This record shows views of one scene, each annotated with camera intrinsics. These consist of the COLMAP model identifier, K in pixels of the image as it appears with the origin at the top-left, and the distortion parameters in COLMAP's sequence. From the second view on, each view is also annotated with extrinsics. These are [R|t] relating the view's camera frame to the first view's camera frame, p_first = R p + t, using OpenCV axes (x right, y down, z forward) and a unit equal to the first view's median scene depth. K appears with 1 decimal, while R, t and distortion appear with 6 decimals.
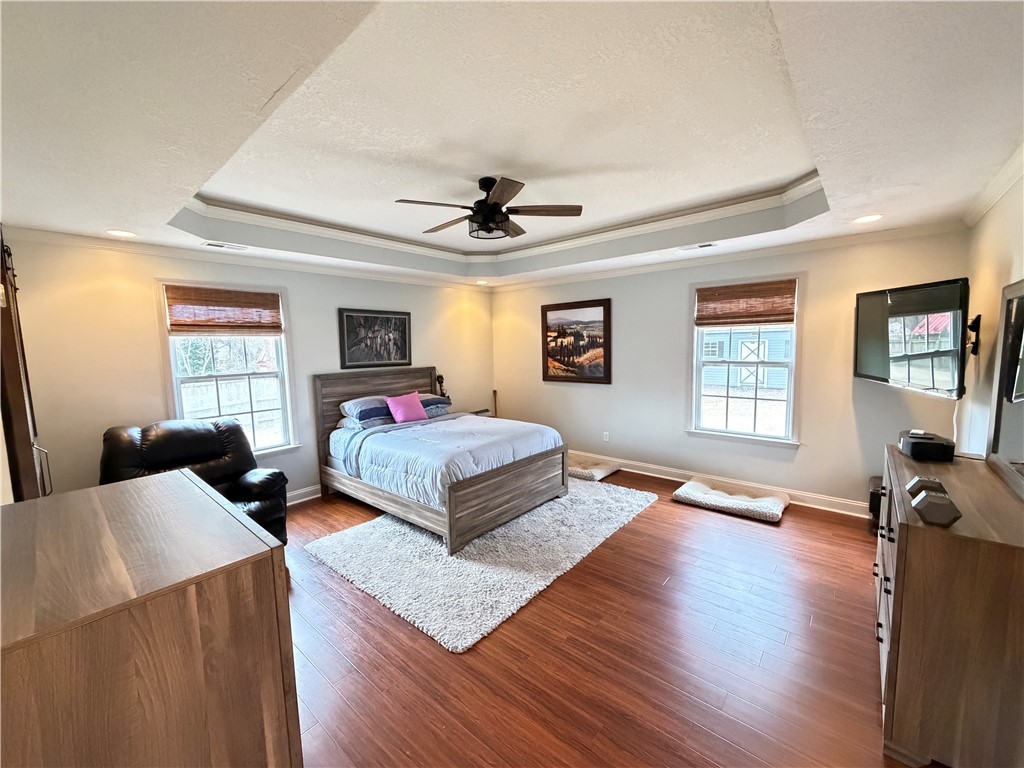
lens RADIAL K [[407.4, 0, 509.2], [0, 407.4, 383.6], [0, 0, 1]] dist [0.001682, -0.000289]
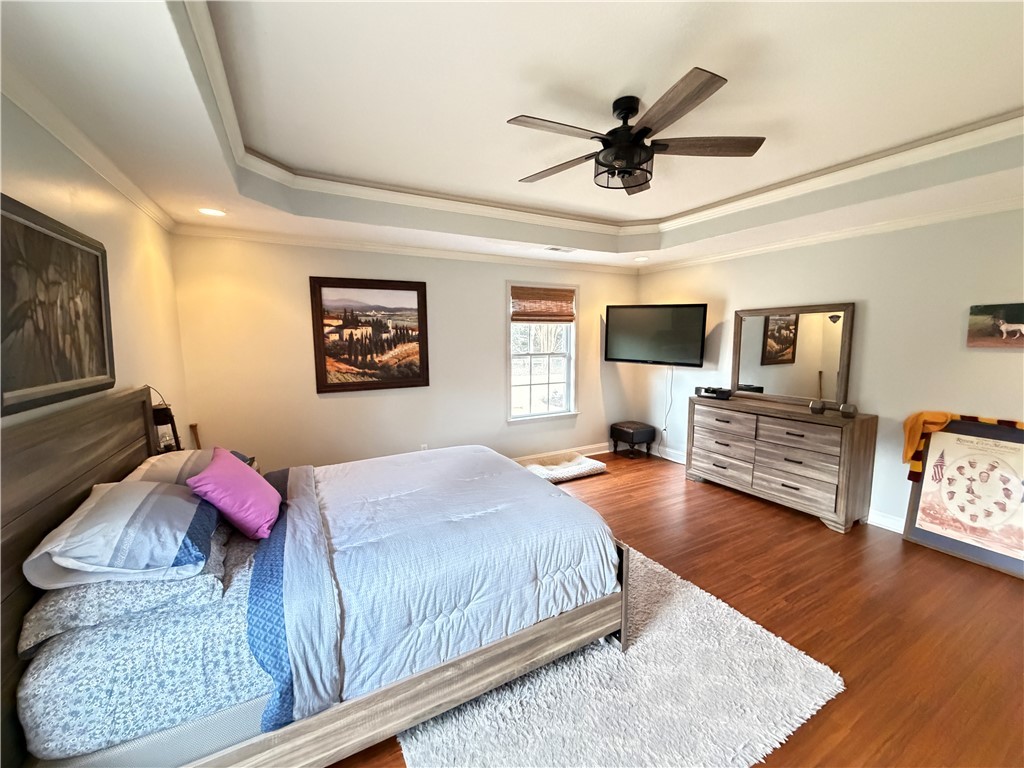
lens RADIAL K [[407.4, 0, 514.7], [0, 407.4, 381.8], [0, 0, 1]] dist [0.001682, -0.000289]
pose [[0.356223, -0.086662, 0.930374, -0.451392], [0.089875, 0.994251, 0.058201, -0.038311], [-0.930069, 0.062885, 0.361963, 0.517649]]
